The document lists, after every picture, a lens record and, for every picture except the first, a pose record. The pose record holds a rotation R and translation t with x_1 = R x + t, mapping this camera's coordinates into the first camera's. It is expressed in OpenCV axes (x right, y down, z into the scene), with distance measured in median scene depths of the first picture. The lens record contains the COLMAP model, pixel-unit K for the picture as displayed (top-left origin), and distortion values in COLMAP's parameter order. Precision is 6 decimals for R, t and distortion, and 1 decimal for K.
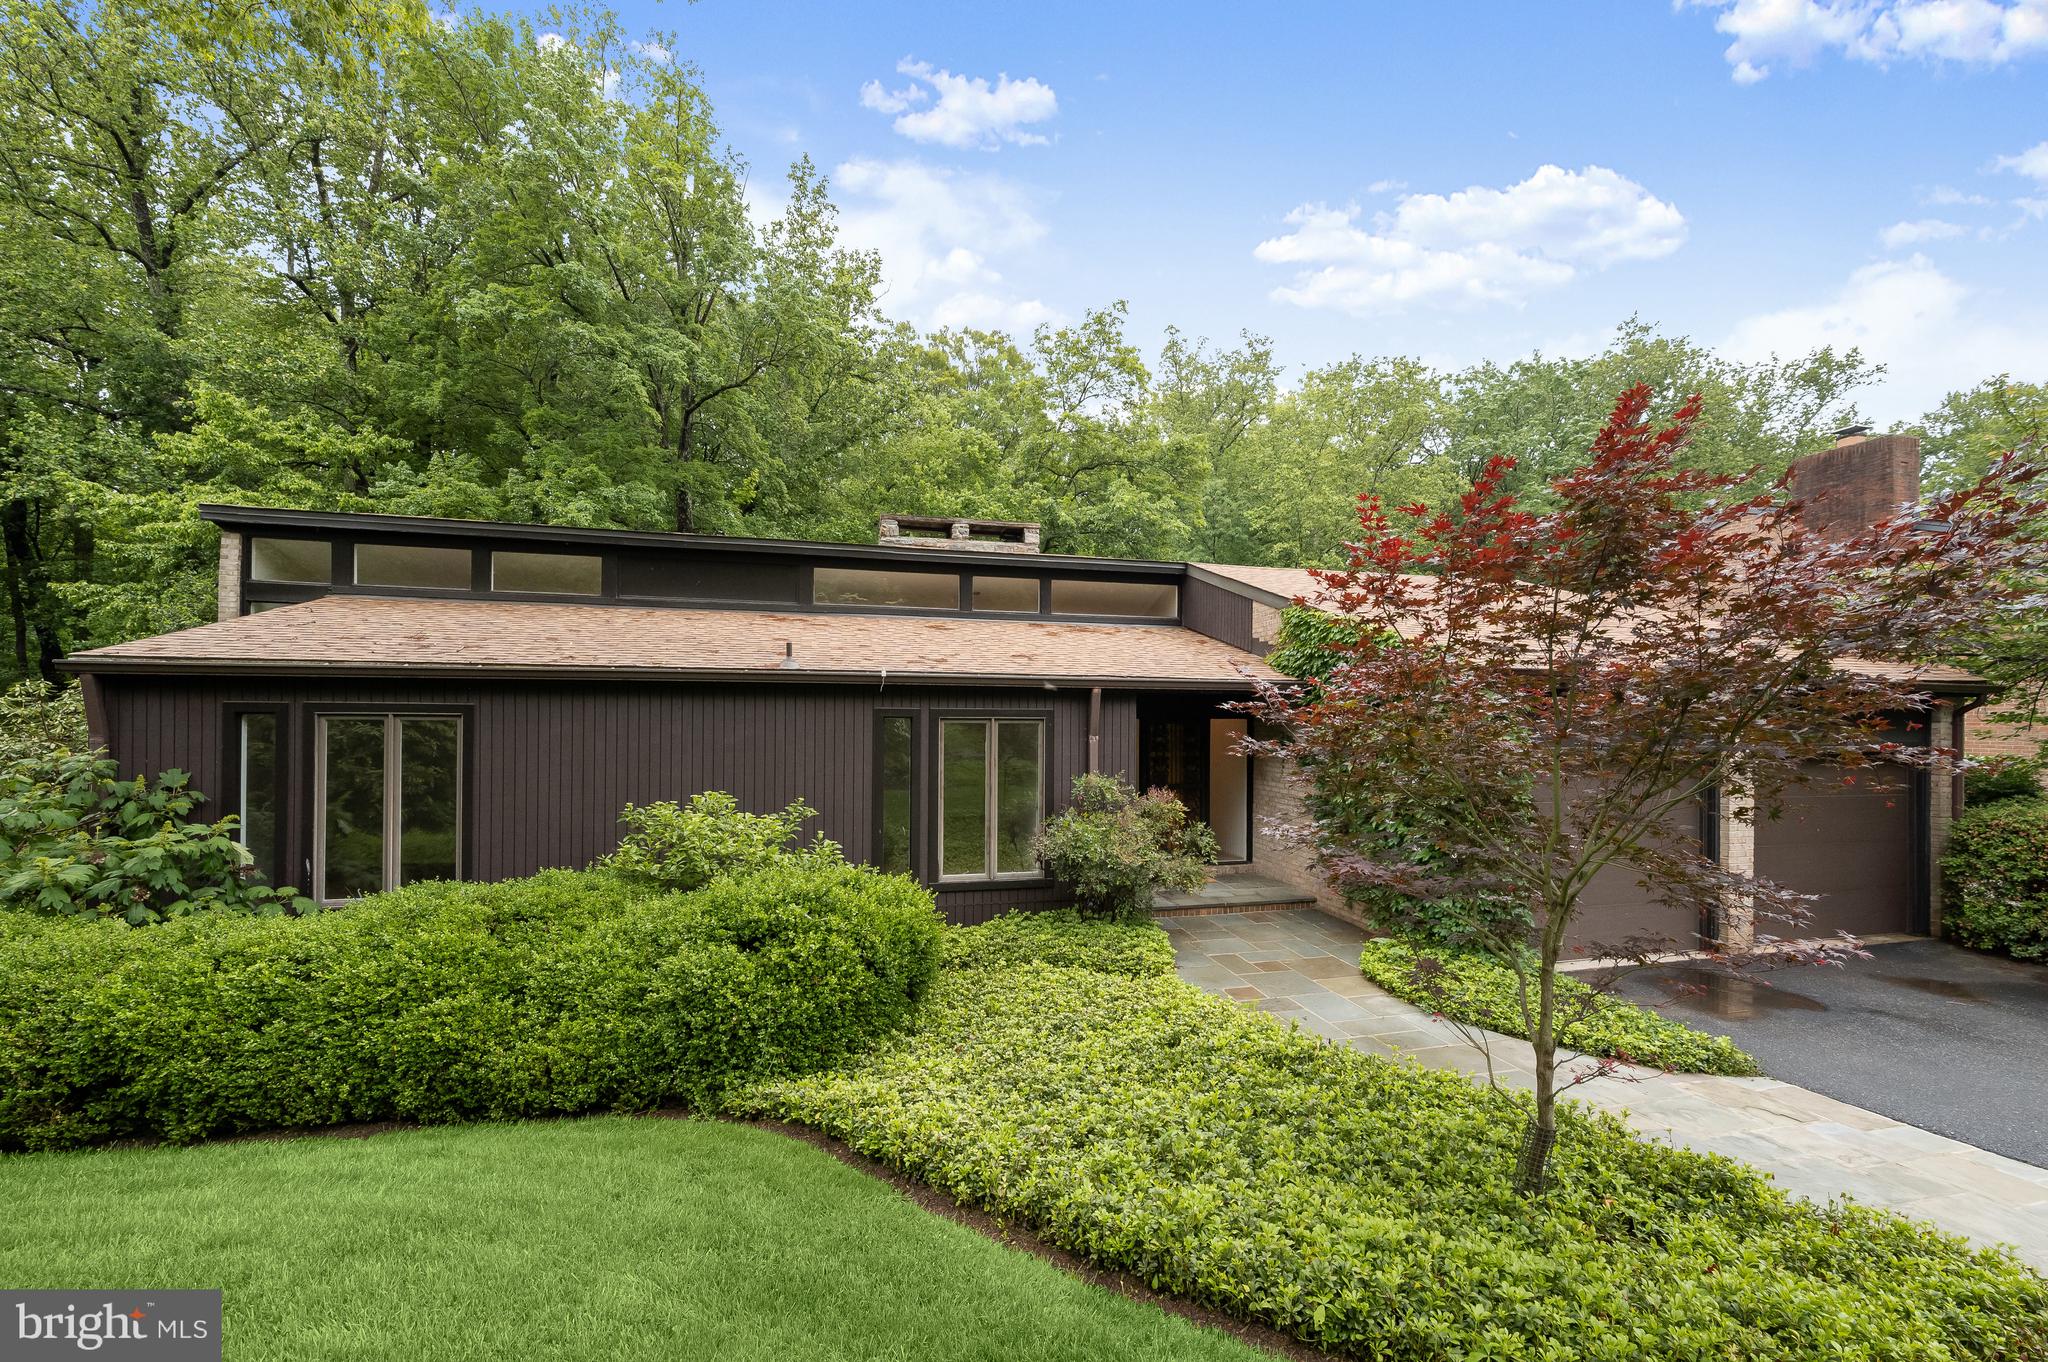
lens RADIAL K [[816.9, 0, 1020.5], [0, 816.9, 708.9], [0, 0, 1]] dist [-0.000733, -0.000007]
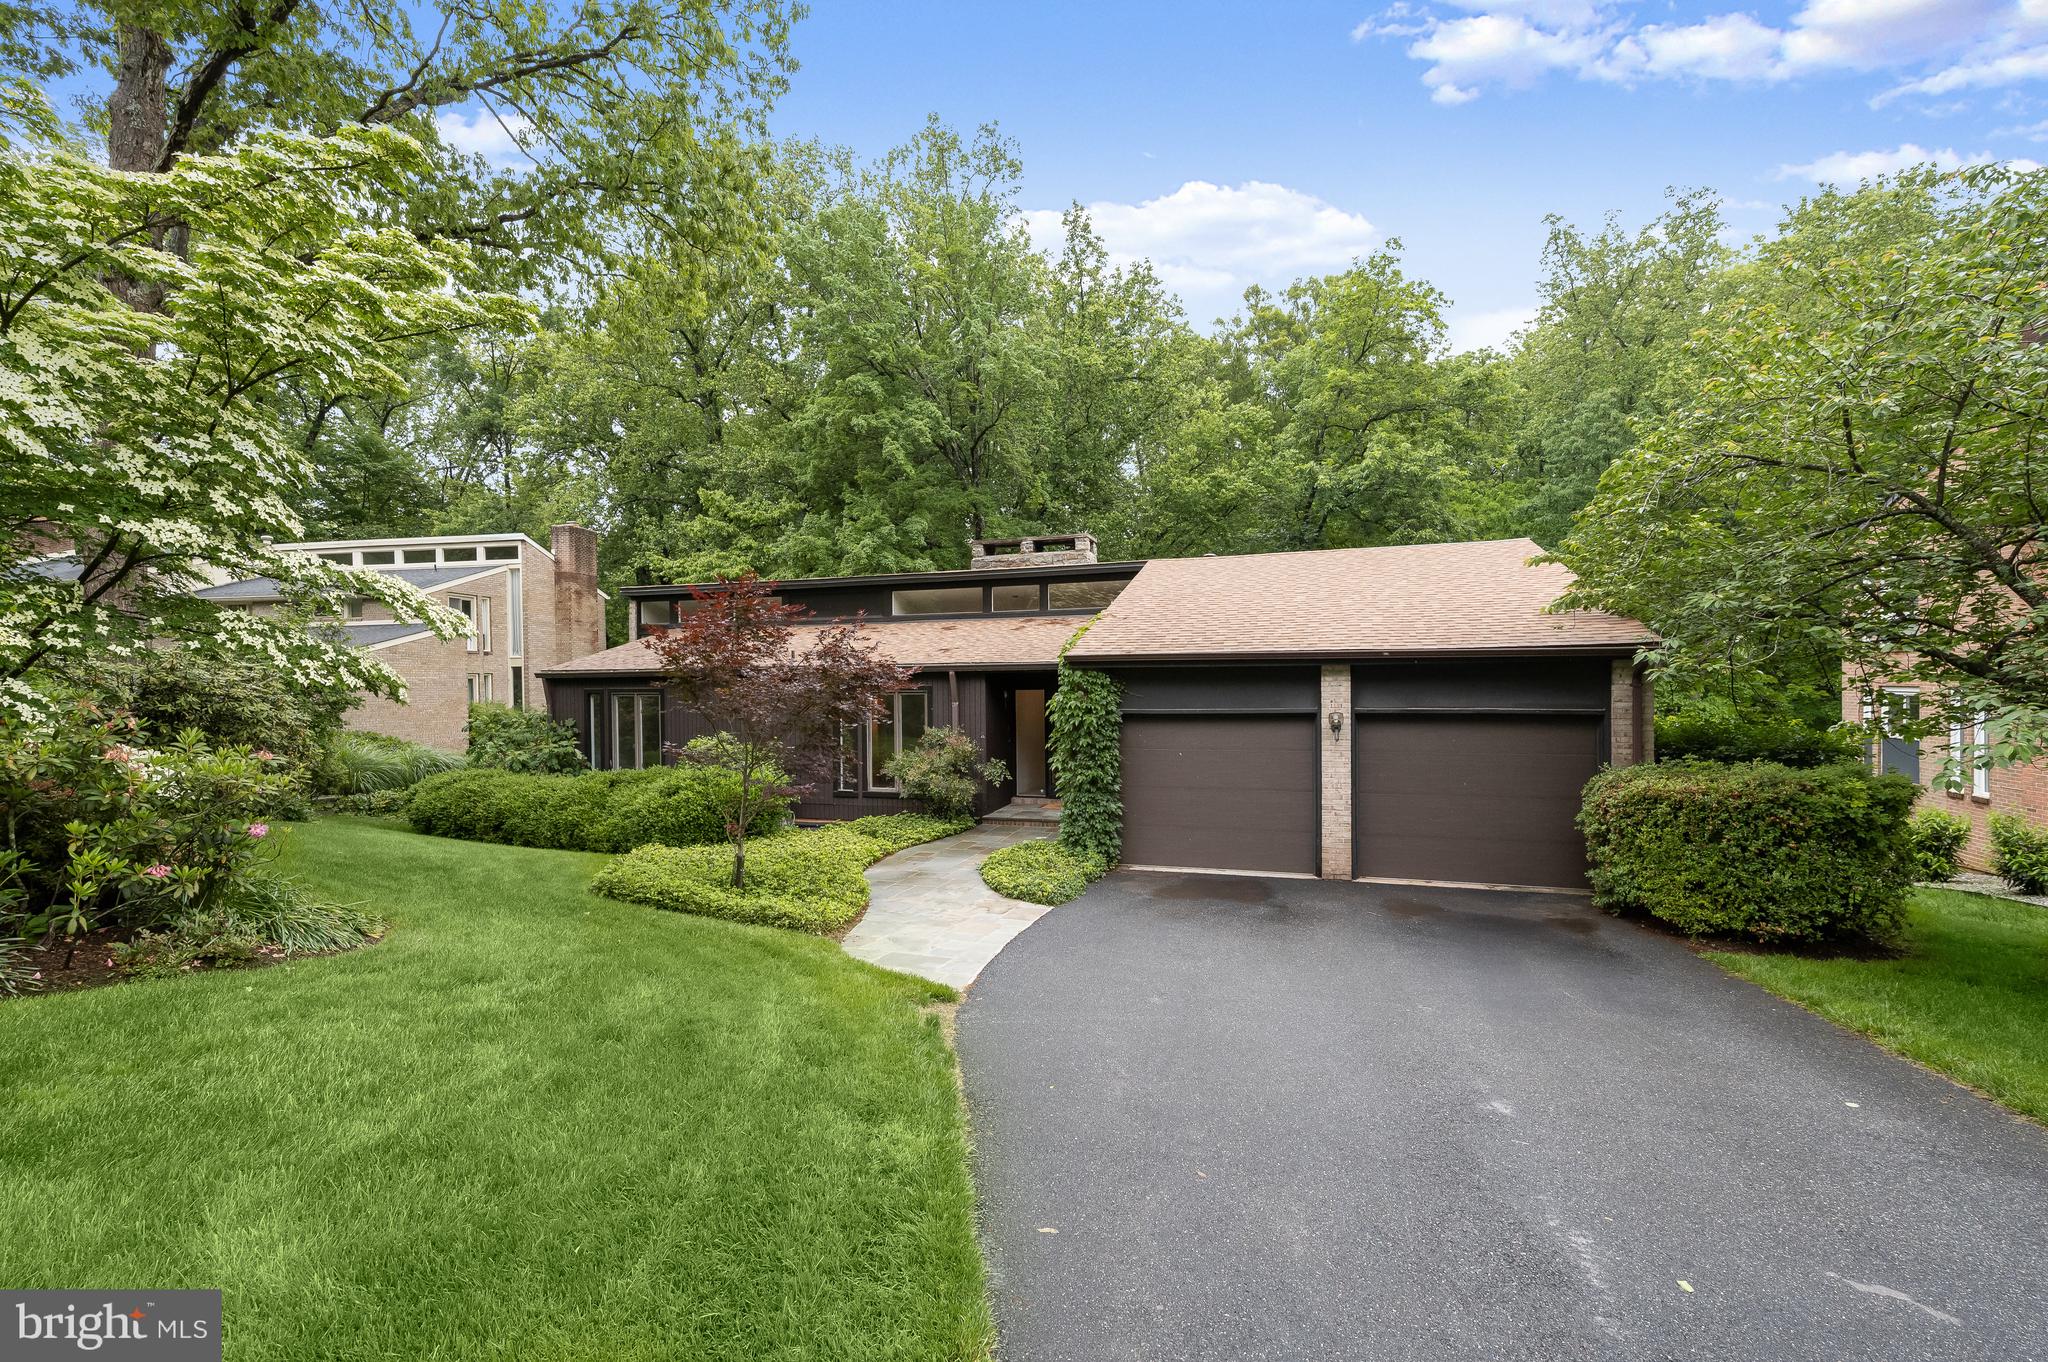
lens RADIAL K [[883.8, 0, 1024.0], [0, 883.8, 681.0], [0, 0, 1]] dist [-0.000305, -0.000158]
pose [[0.840969, -0.017062, -0.540814, 0.822452], [0.020855, 0.999782, 0.000888, -0.004349], [0.540681, -0.012026, 0.841141, -0.239108]]
